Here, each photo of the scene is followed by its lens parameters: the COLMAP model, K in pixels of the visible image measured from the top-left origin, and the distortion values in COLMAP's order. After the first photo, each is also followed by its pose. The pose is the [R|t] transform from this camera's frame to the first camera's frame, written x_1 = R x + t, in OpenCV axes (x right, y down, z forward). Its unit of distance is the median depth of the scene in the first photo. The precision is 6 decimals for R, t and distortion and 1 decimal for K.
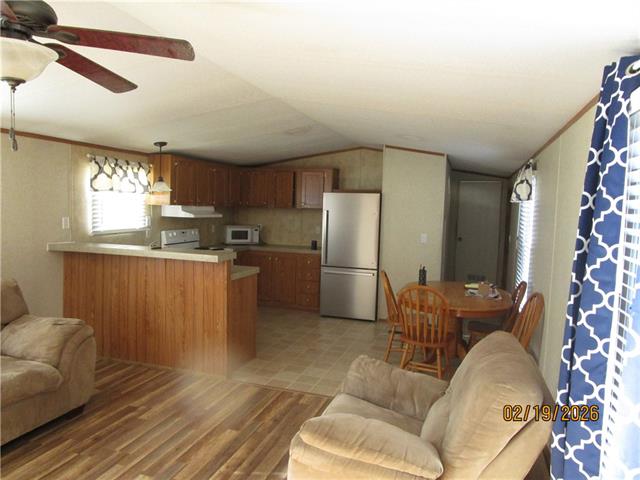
lens RADIAL K [[453.5, 0, 320.0], [0, 453.5, 240.0], [0, 0, 1]] dist [-0.006961, 0.000580]
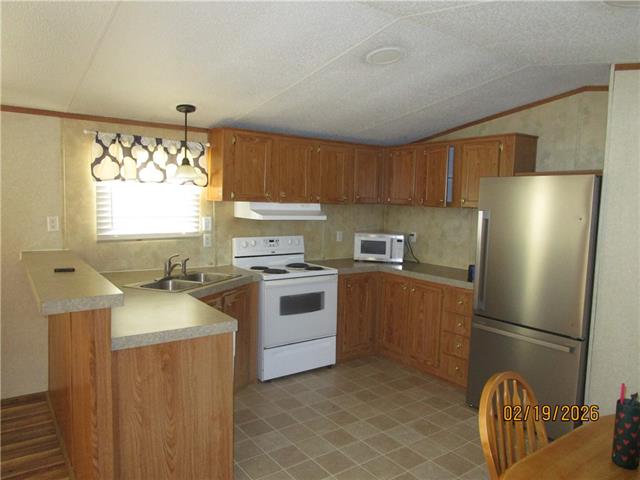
lens RADIAL K [[453.5, 0, 320.0], [0, 453.5, 240.0], [0, 0, 1]] dist [-0.006961, 0.000580]
pose [[0.816850, 0.043731, -0.575191, 0.184056], [-0.046958, 0.998854, 0.009255, -0.030820], [0.574936, 0.019450, 0.817967, 0.516881]]
